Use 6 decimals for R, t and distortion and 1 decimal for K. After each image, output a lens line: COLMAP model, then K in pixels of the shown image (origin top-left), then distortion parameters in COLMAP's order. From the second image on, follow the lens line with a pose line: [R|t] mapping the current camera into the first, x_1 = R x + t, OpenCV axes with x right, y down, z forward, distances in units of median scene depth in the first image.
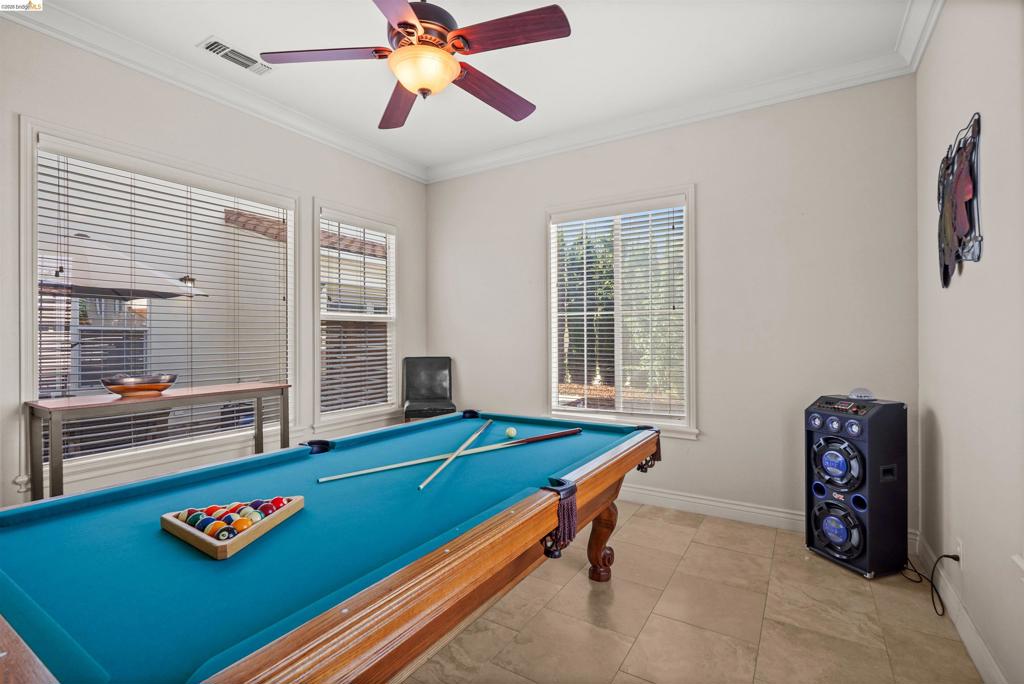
lens RADIAL K [[469.5, 0, 509.2], [0, 469.5, 335.4], [0, 0, 1]] dist [-0.004320, 0.000686]
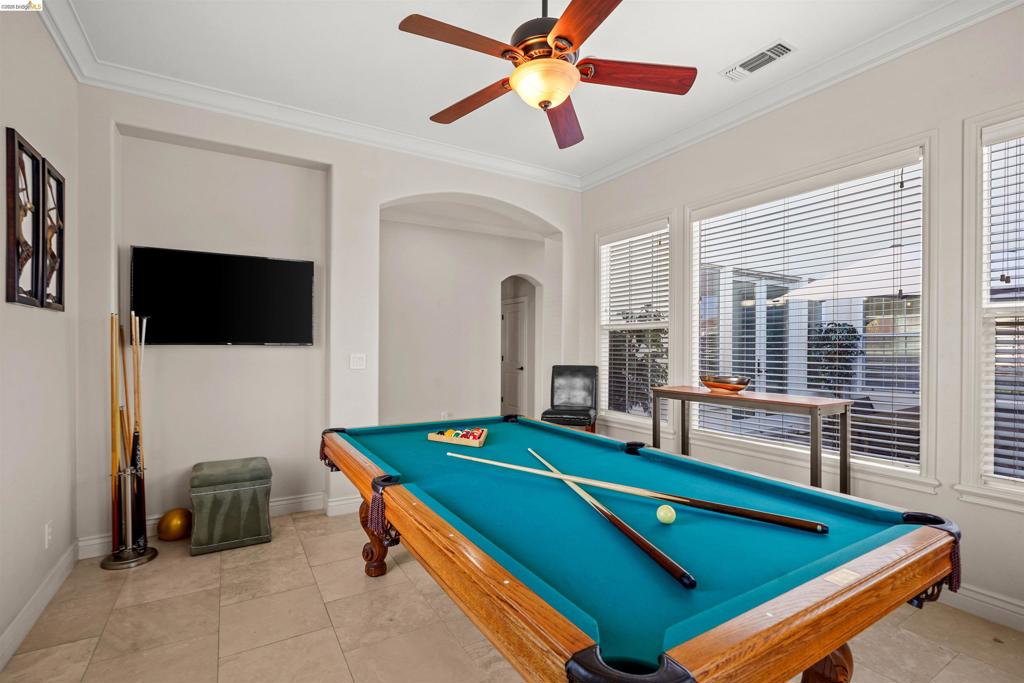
lens RADIAL K [[469.5, 0, 504.0], [0, 469.5, 347.8], [0, 0, 1]] dist [-0.004320, 0.000686]
pose [[-0.453631, 0.004799, -0.891177, 0.489580], [0.004658, 0.999985, 0.003014, 0.004488], [0.891177, -0.002784, -0.453647, 0.895899]]
